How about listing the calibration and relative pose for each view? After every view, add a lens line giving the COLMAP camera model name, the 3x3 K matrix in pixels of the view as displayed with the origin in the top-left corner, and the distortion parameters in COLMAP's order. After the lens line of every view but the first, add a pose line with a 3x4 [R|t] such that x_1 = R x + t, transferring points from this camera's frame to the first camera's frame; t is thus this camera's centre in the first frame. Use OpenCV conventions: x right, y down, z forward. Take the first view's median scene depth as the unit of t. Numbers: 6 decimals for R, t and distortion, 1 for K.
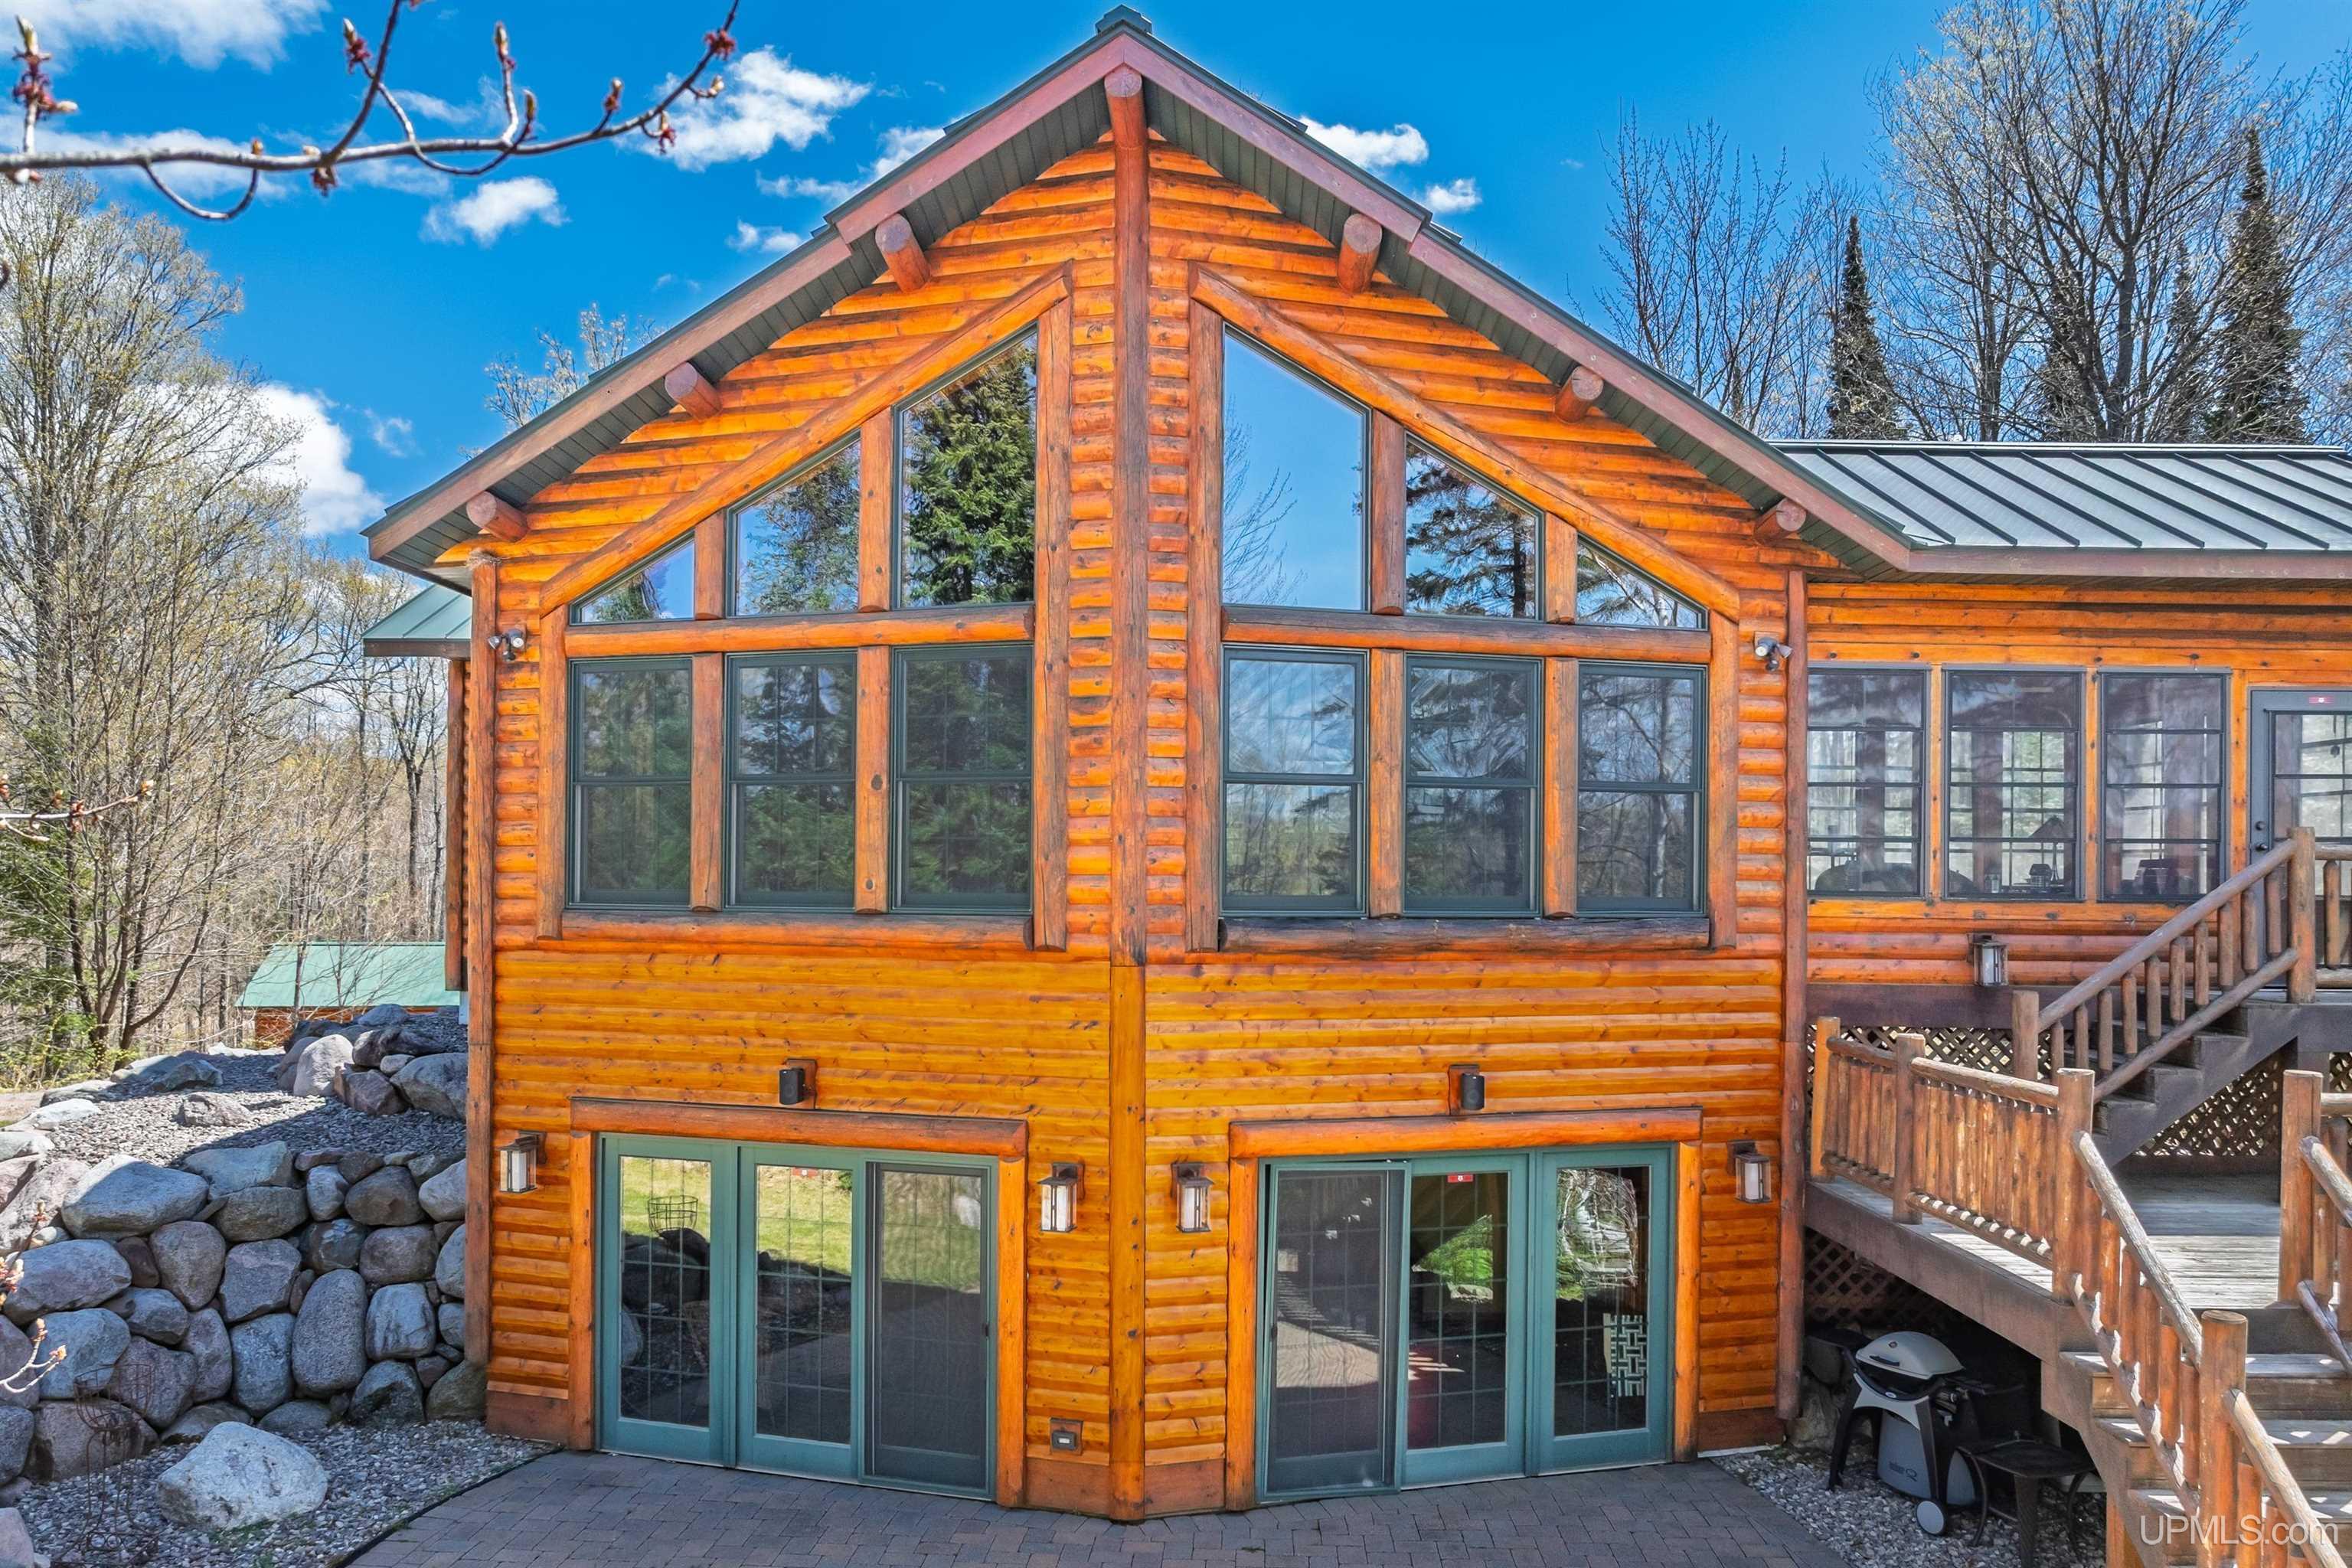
lens RADIAL K [[1682.6, 0, 1170.1], [0, 1682.6, 876.8], [0, 0, 1]] dist [-0.030517, -0.001105]
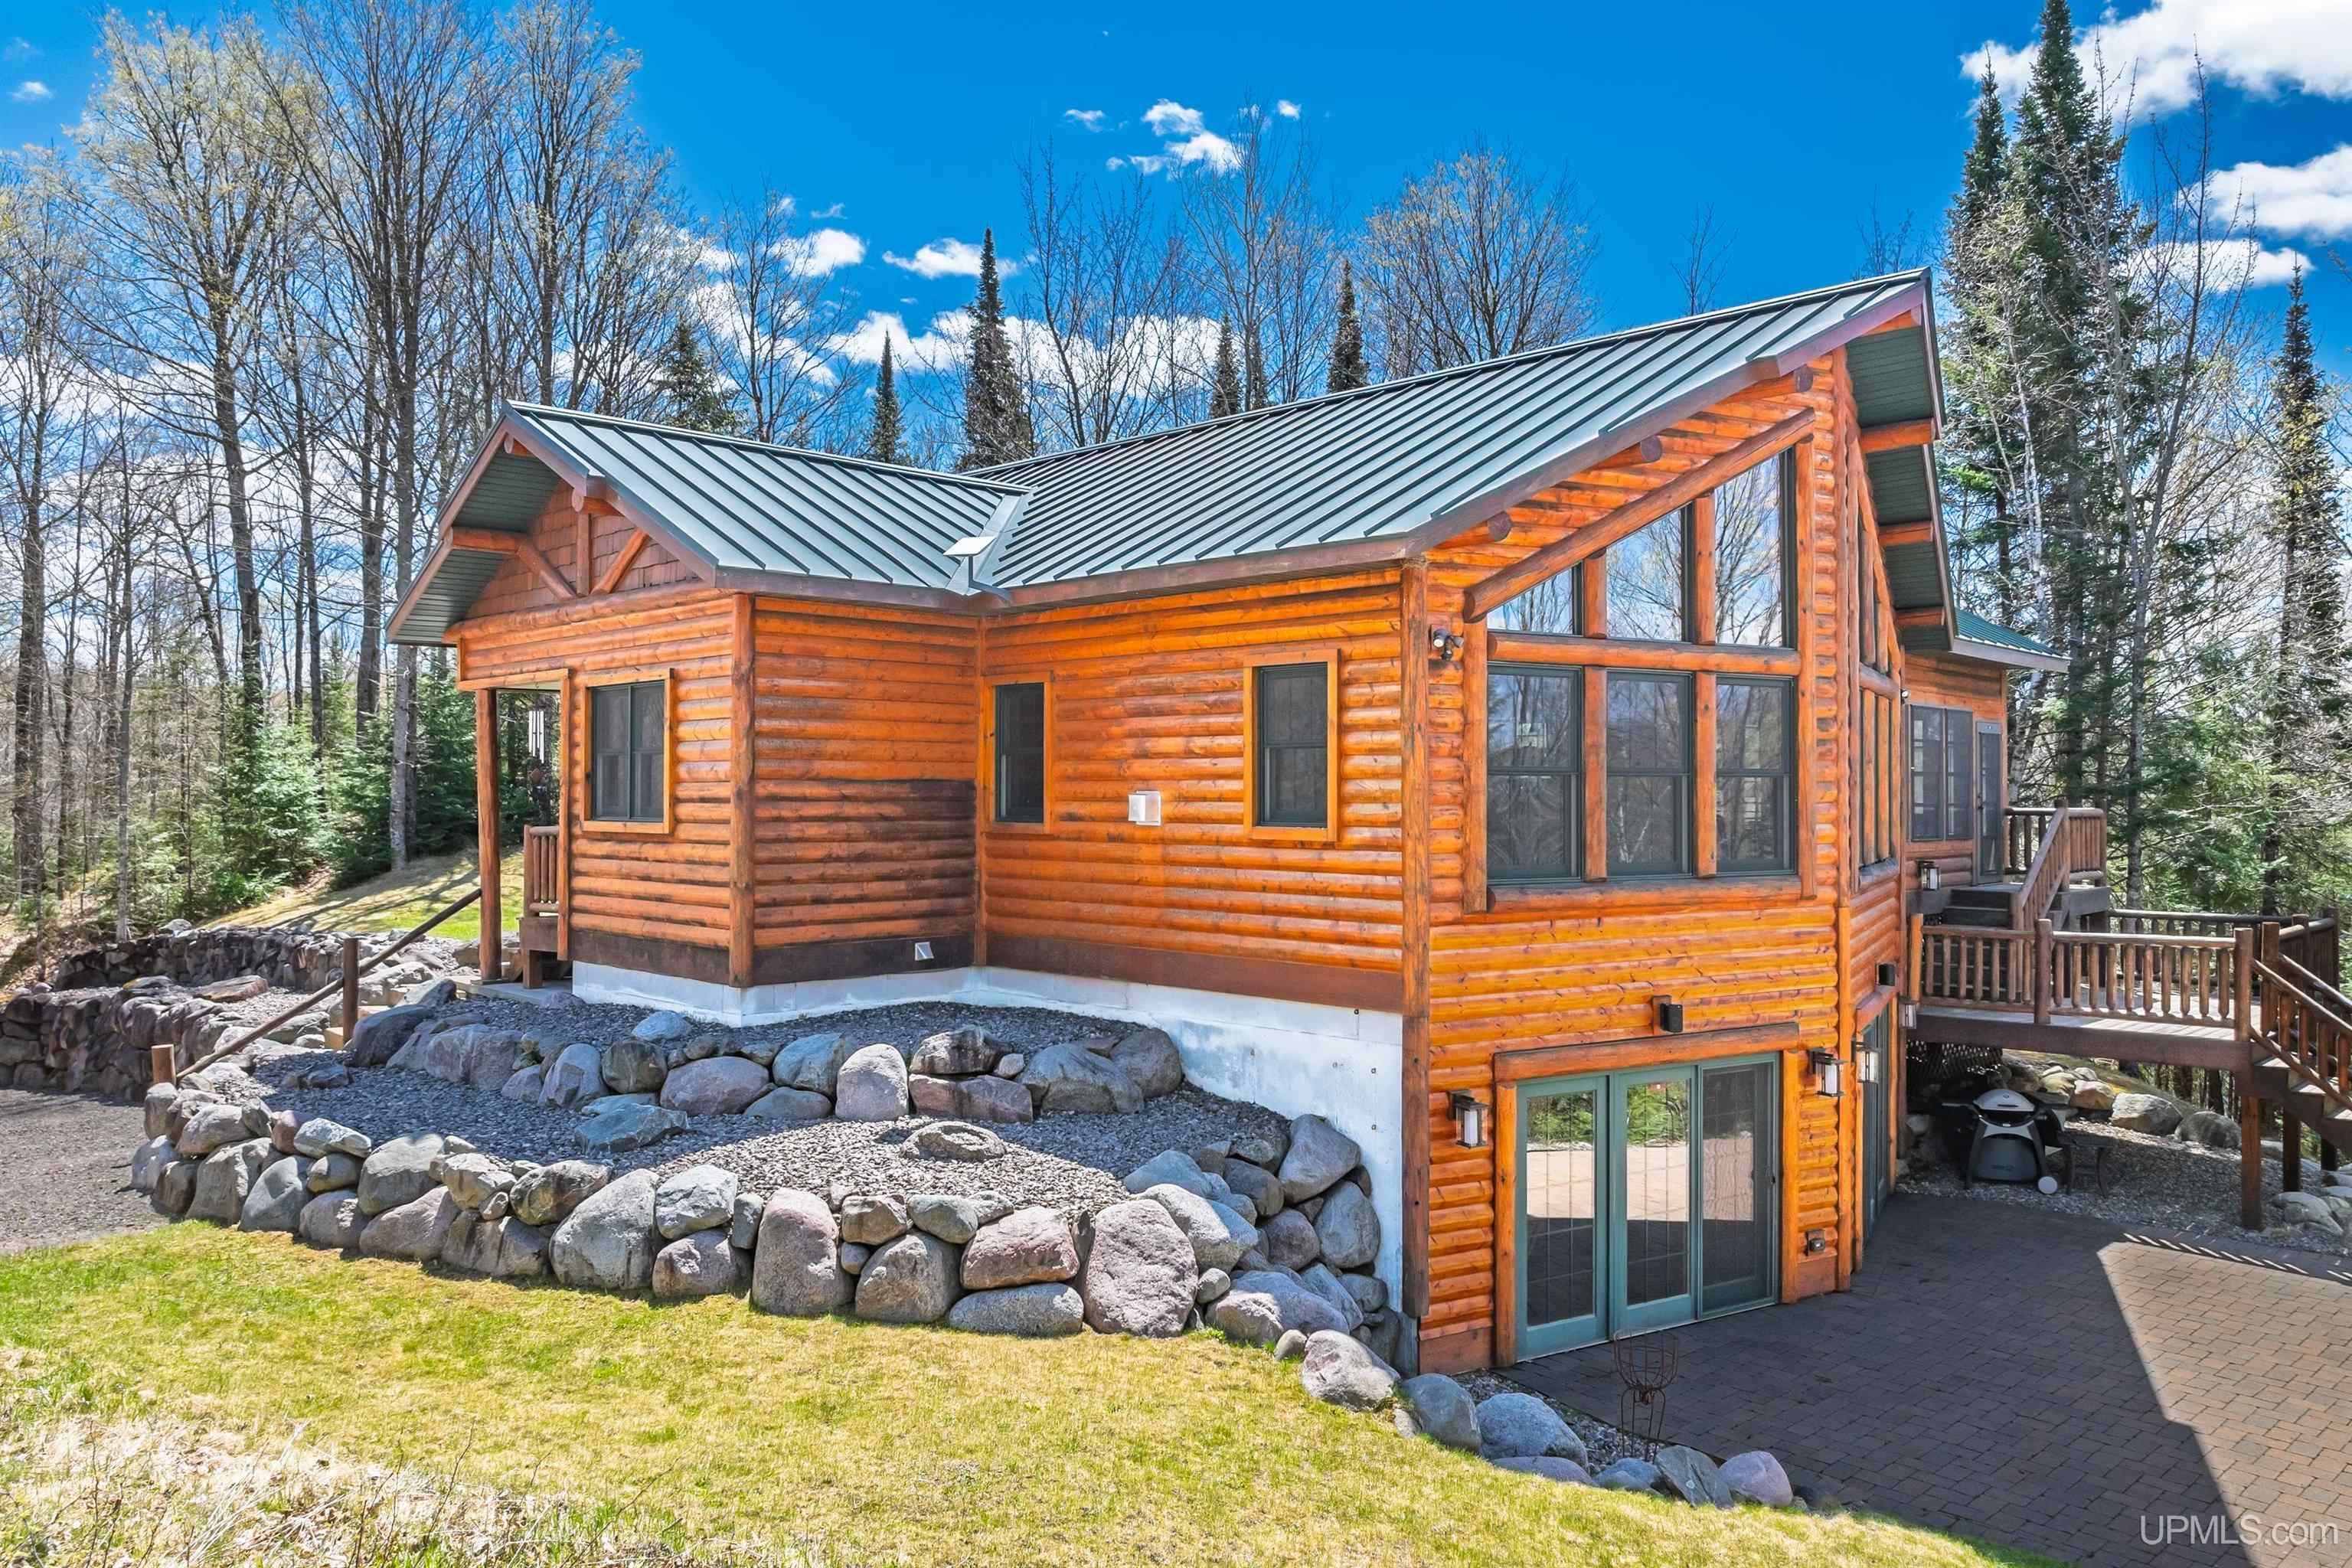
lens RADIAL K [[1659.1, 0, 1176.0], [0, 1659.1, 784.0], [0, 0, 1]] dist [-0.019818, 0.001430]
pose [[0.690990, -0.003814, 0.722855, -1.371970], [0.003742, 0.999992, 0.001699, -0.053655], [-0.722855, 0.001531, 0.690998, 0.409938]]
